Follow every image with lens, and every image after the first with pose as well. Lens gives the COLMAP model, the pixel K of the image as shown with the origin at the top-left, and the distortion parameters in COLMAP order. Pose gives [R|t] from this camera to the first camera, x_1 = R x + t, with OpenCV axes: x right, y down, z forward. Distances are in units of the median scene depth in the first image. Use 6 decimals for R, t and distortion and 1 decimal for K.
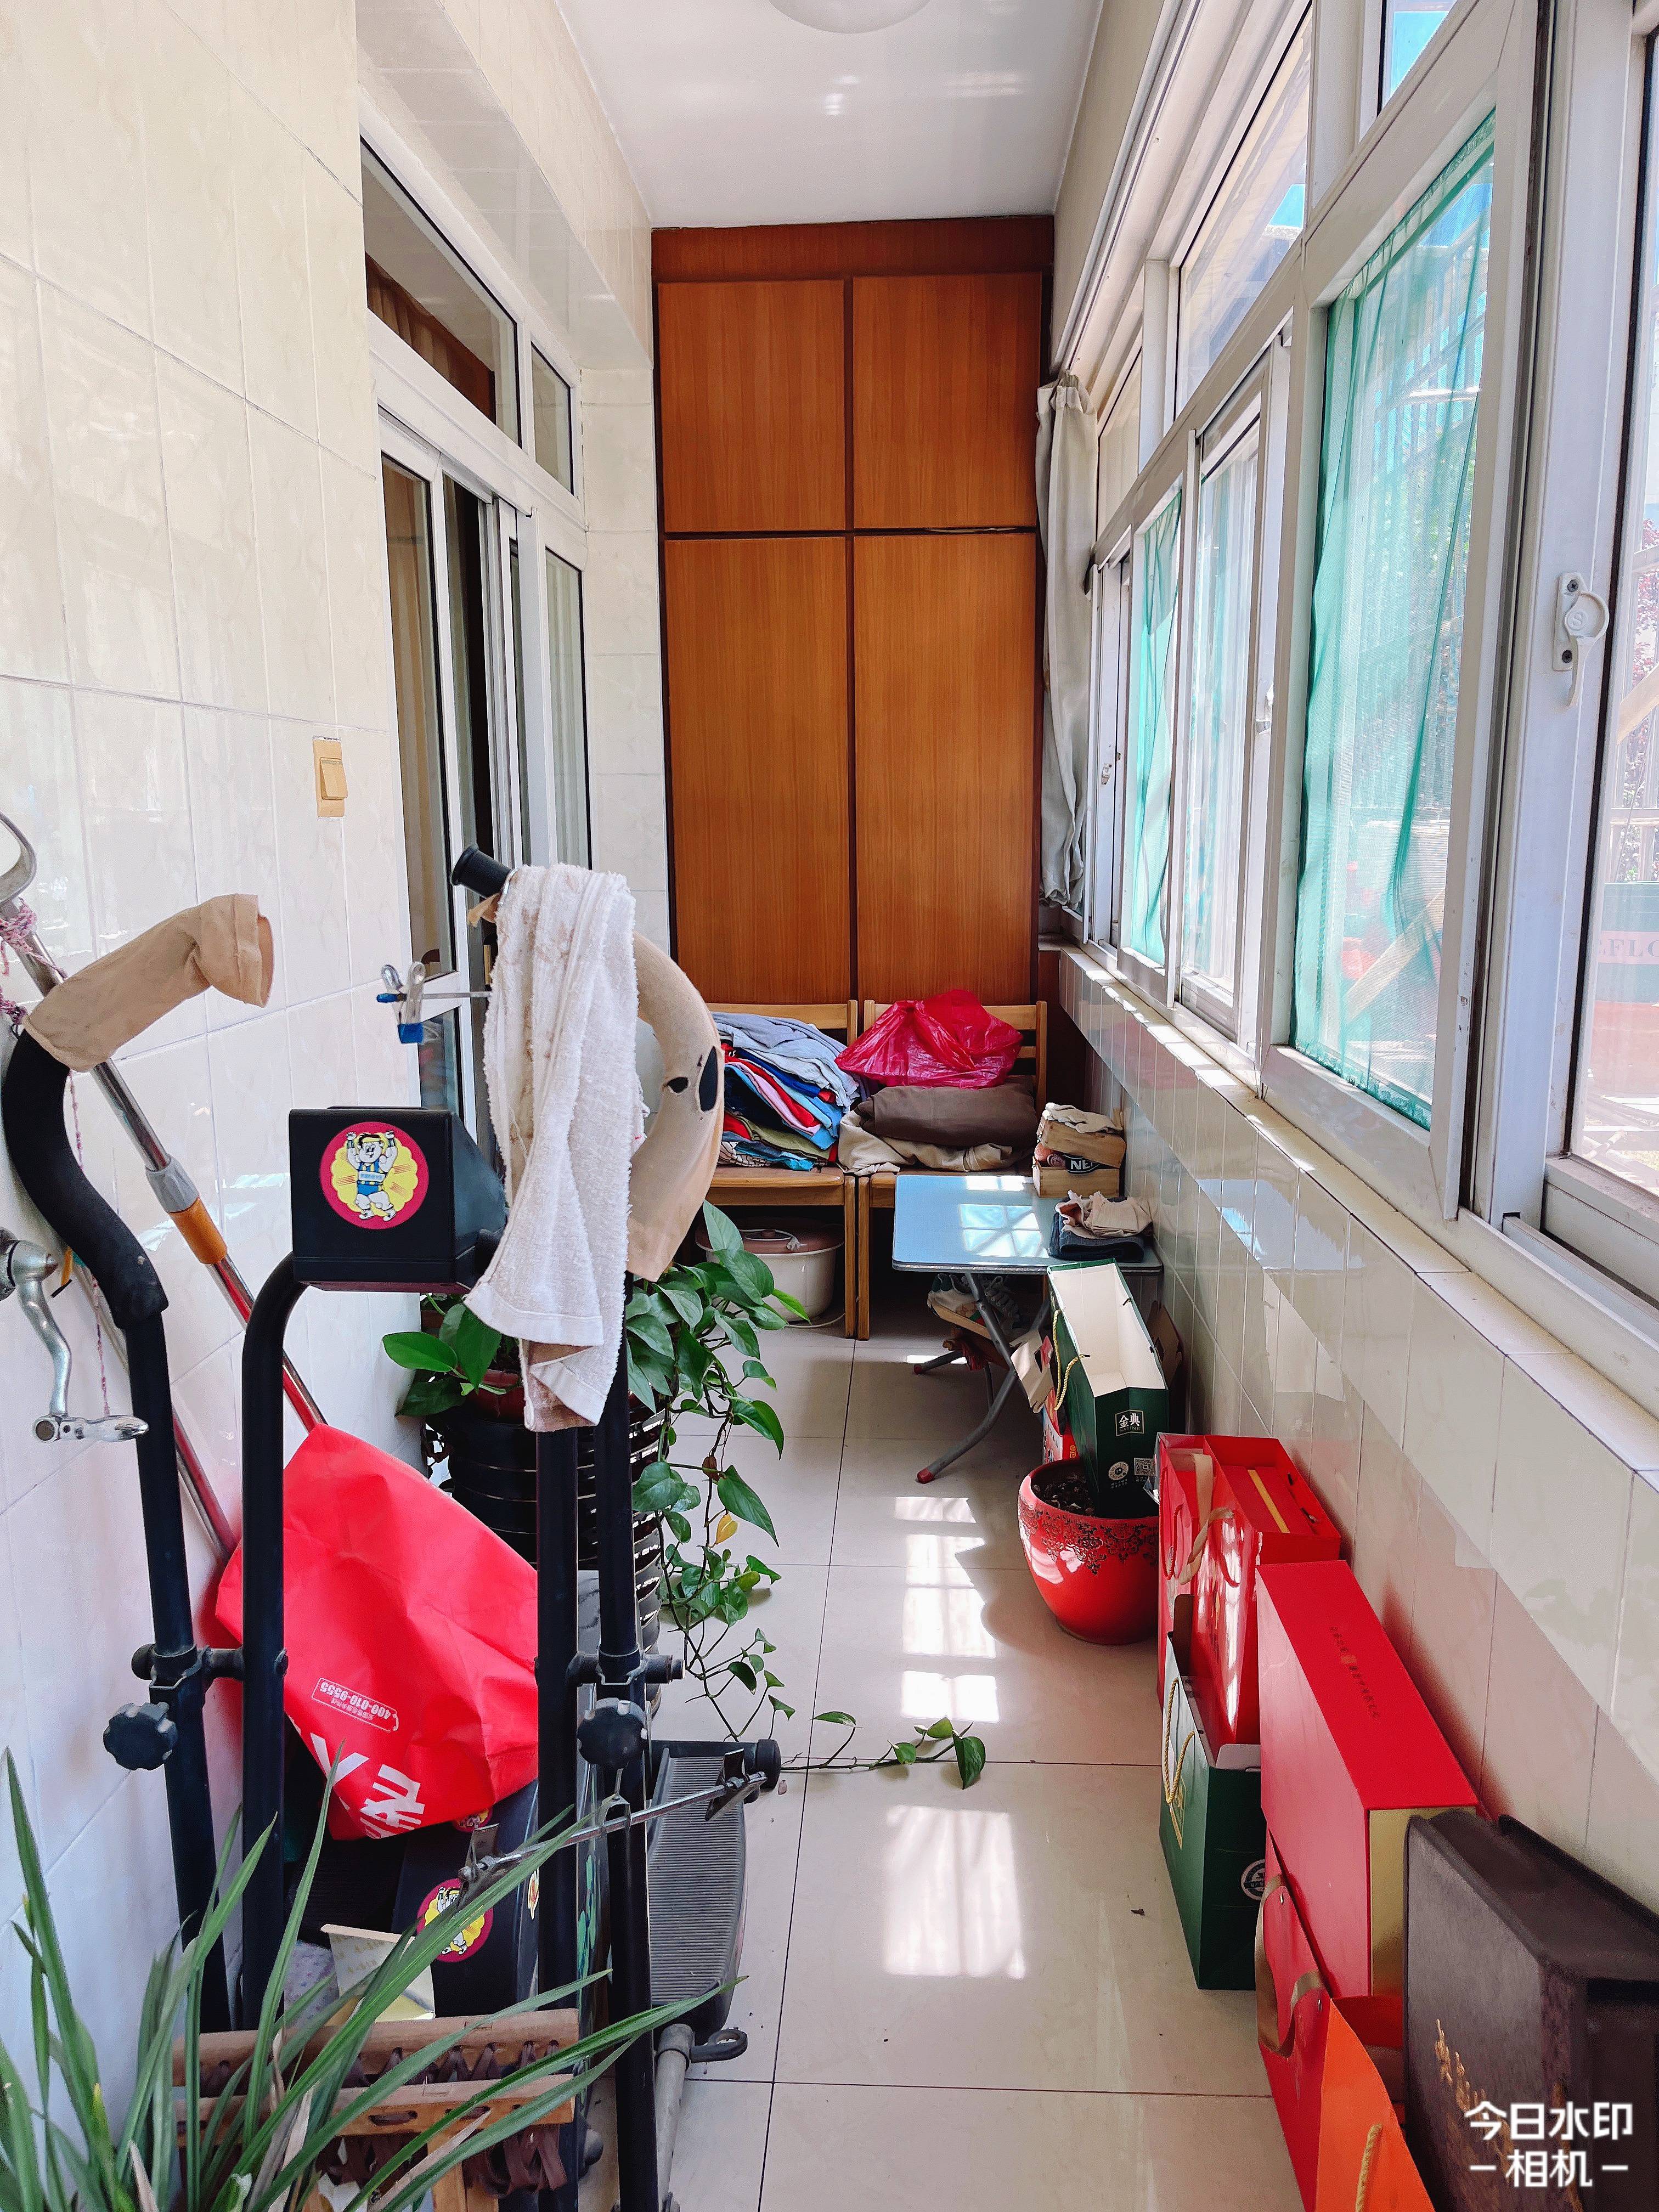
lens RADIAL K [[1687.8, 0, 829.5], [0, 1687.8, 1110.0], [0, 0, 1]] dist [0.055674, -0.063545]
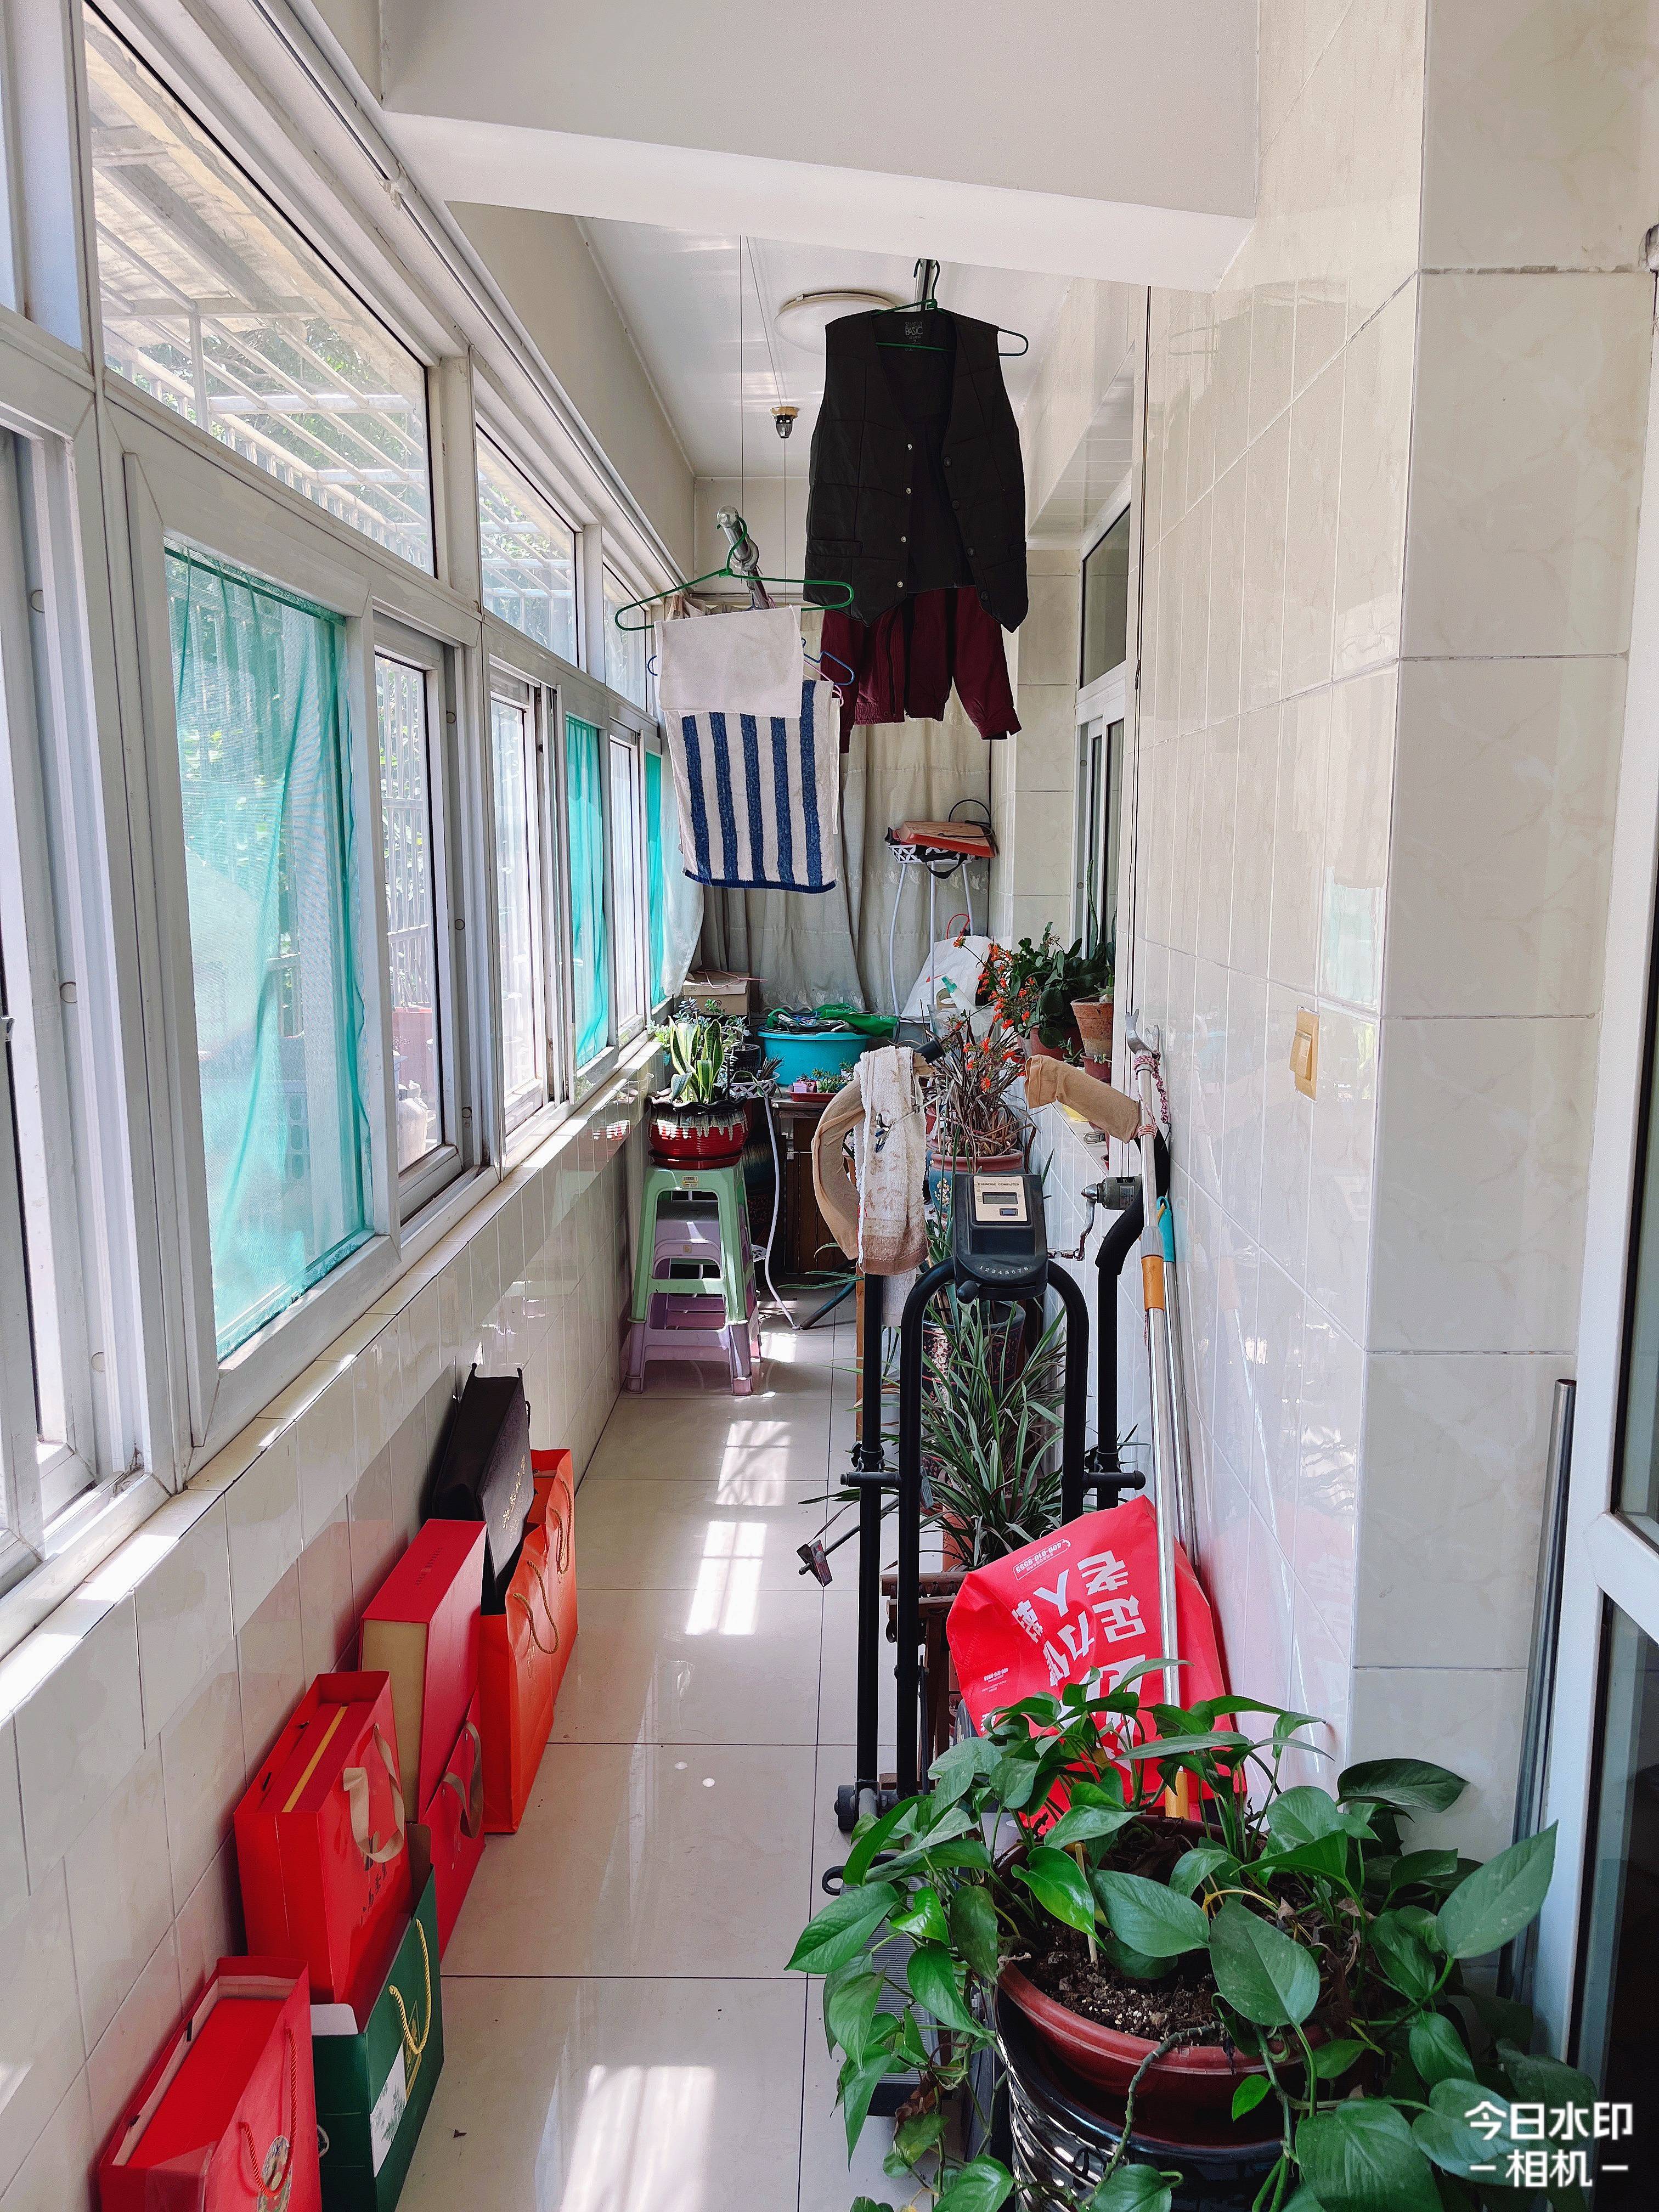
lens RADIAL K [[1687.8, 0, 829.4], [0, 1687.8, 1110.5], [0, 0, 1]] dist [0.055674, -0.063545]
pose [[-0.999565, 0.009210, -0.028034, -0.017175], [-0.000625, 0.943217, 0.332177, -0.465835], [0.029502, 0.332050, -0.942800, 1.852322]]
